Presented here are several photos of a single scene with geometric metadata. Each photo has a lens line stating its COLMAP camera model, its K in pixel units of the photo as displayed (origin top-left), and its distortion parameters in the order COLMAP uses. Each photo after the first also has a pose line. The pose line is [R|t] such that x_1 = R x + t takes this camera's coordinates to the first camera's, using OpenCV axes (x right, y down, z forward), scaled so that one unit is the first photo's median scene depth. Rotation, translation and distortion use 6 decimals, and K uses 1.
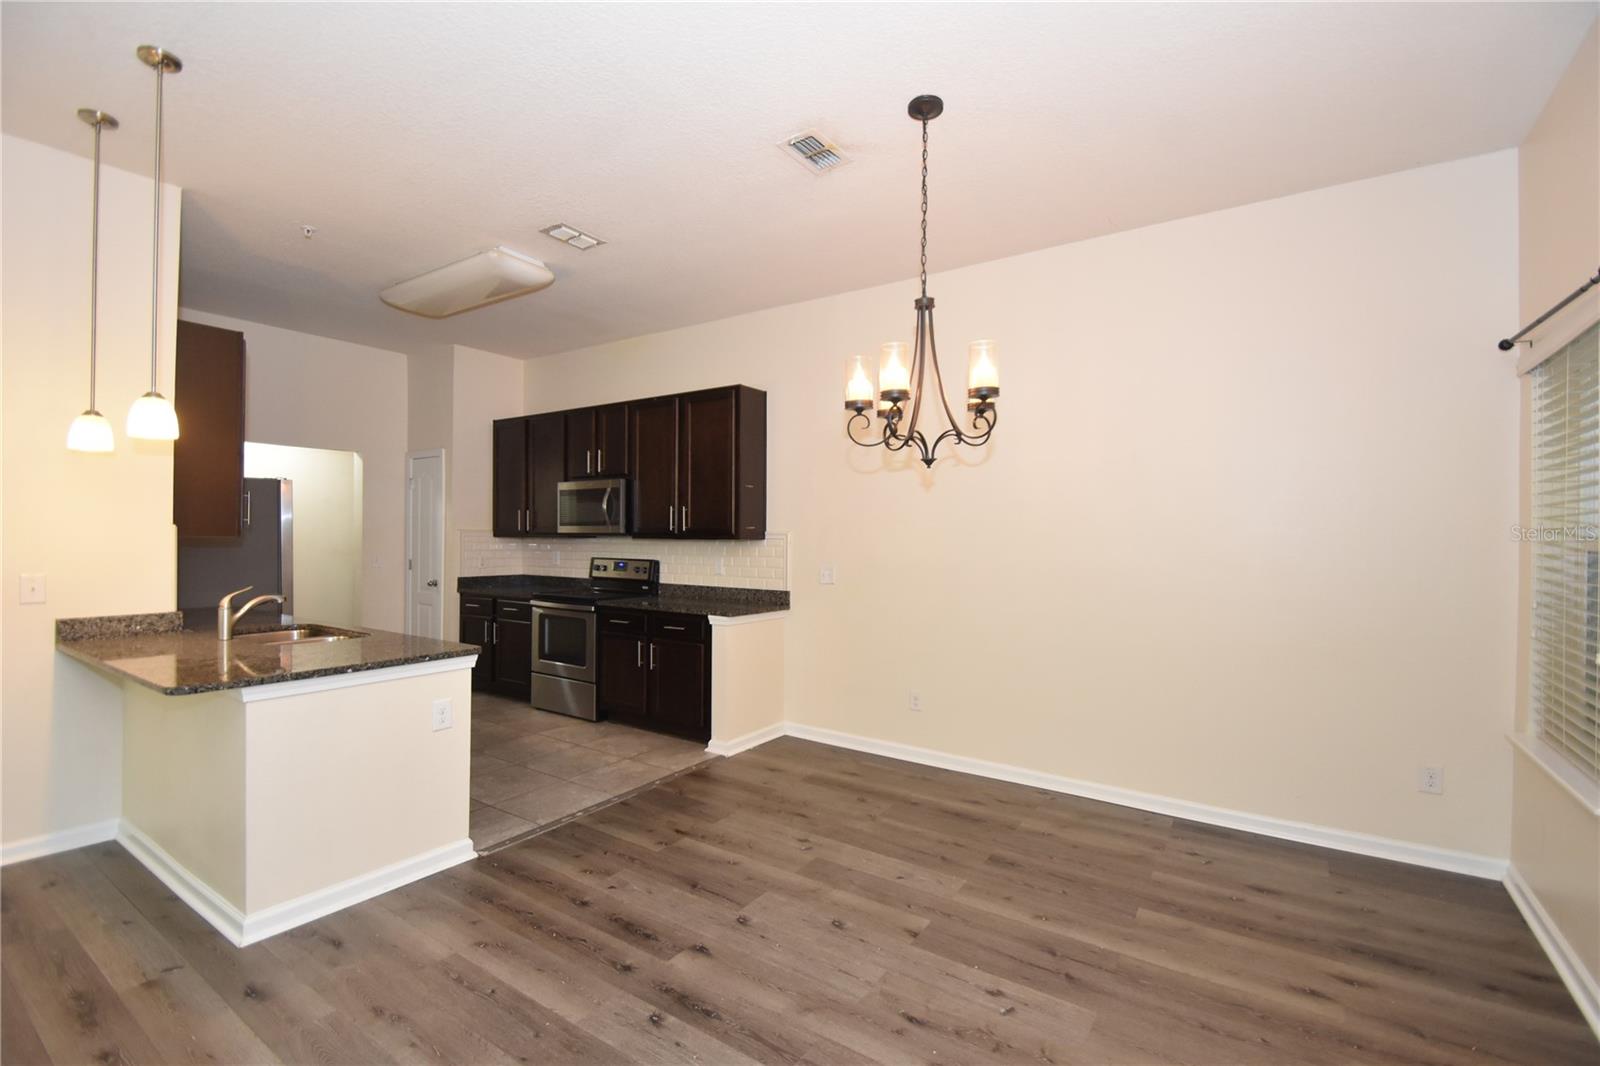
lens RADIAL K [[706.8, 0, 800.0], [0, 706.8, 533.0], [0, 0, 1]] dist [-0.000338, -0.000803]
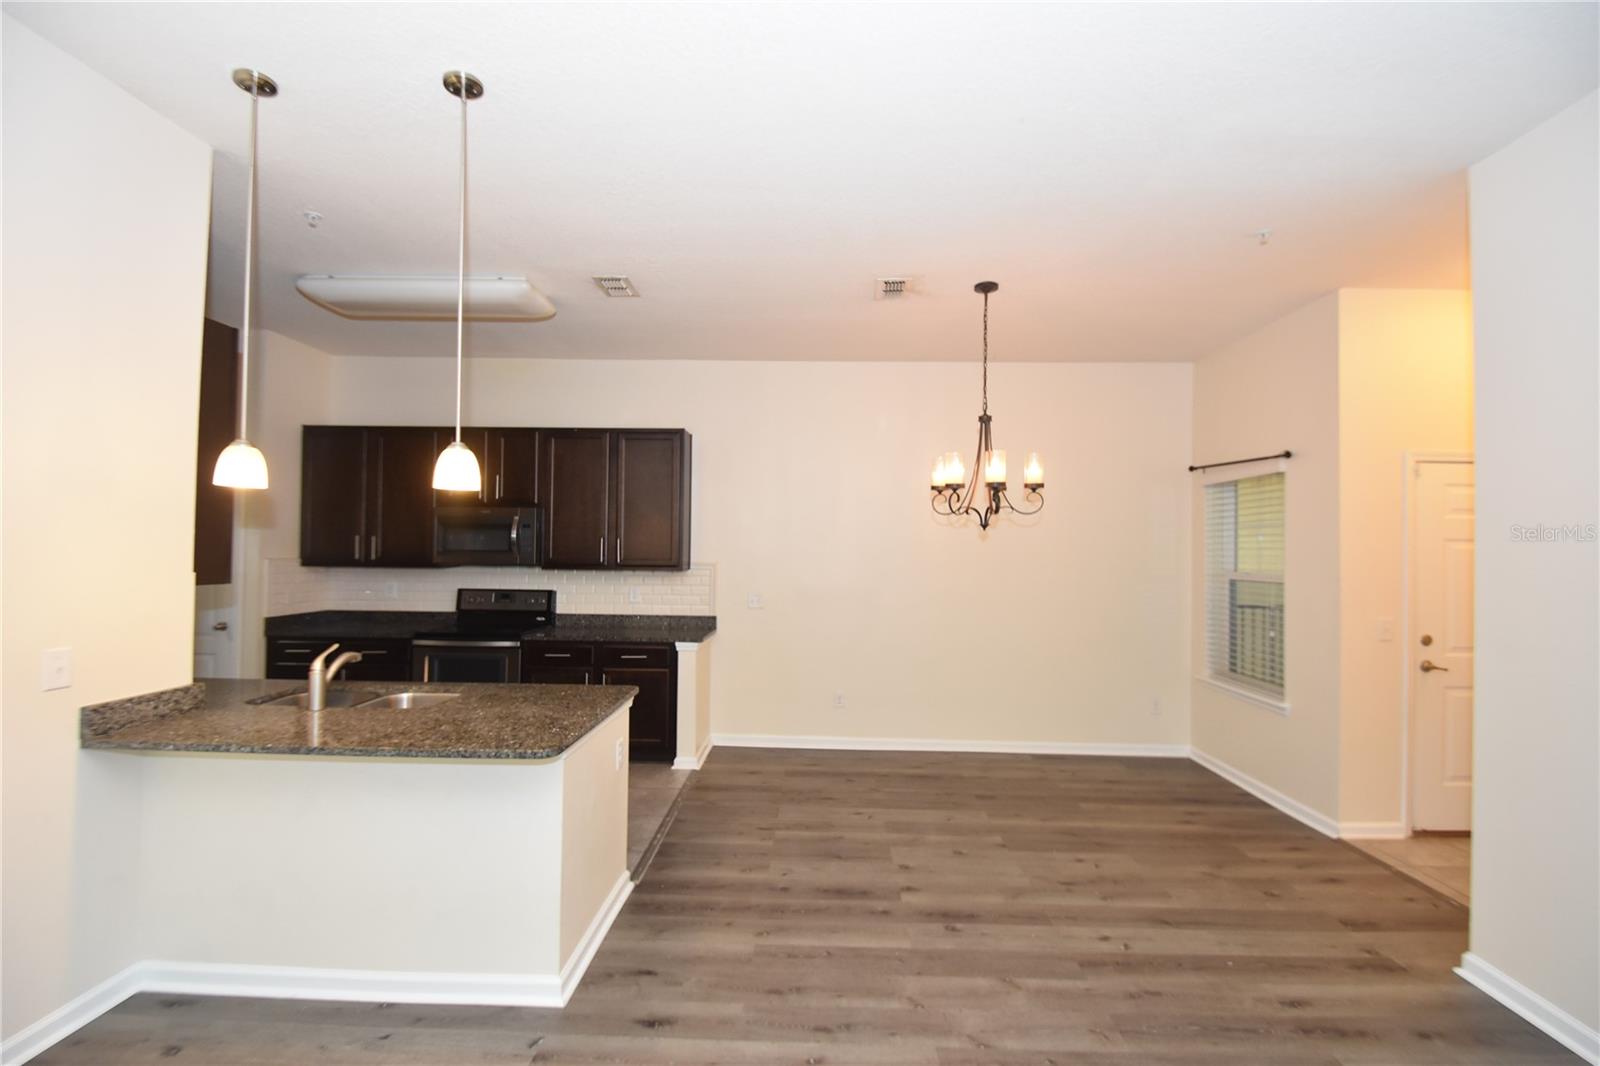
lens RADIAL K [[706.8, 0, 800.0], [0, 706.8, 533.0], [0, 0, 1]] dist [-0.000338, -0.000803]
pose [[0.841033, 0.015276, 0.540768, -0.777229], [-0.008668, 0.999853, -0.014764, -0.051657], [-0.540914, 0.007729, 0.841043, -0.022695]]
